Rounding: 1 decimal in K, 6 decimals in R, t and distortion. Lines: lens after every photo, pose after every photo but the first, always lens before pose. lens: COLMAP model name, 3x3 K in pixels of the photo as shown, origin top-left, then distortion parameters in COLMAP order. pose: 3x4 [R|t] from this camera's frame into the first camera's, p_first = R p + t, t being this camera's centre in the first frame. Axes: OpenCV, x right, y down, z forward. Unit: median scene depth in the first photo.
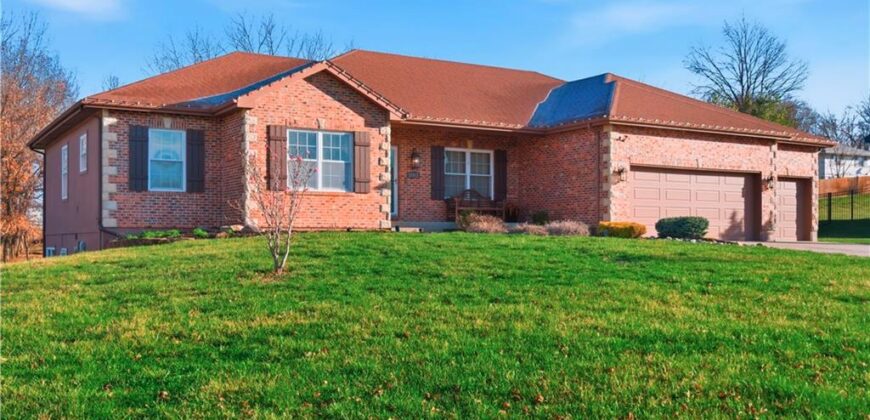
lens RADIAL K [[847.0, 0, 435.0], [0, 847.0, 210.0], [0, 0, 1]] dist [0.020827, 0.001351]
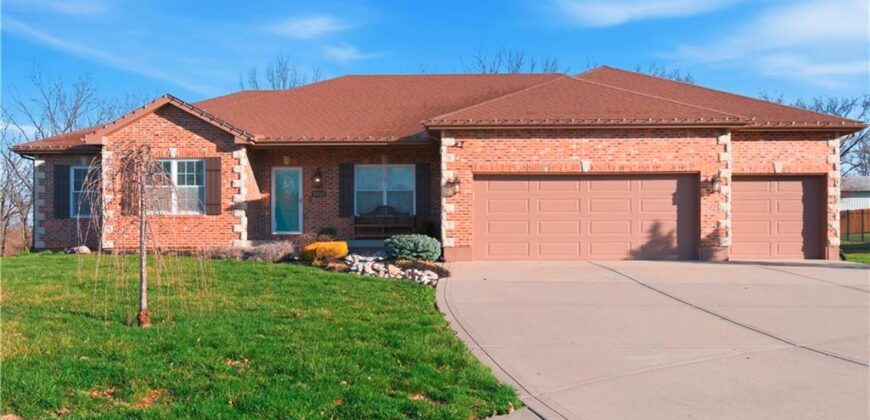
lens RADIAL K [[767.2, 0, 435.0], [0, 767.2, 210.0], [0, 0, 1]] dist [0.001918, 0.000281]
pose [[0.854507, -0.028608, -0.518651, 0.616809], [0.022143, 0.999581, -0.018652, -0.001779], [0.518967, 0.004454, 0.854783, 0.306134]]
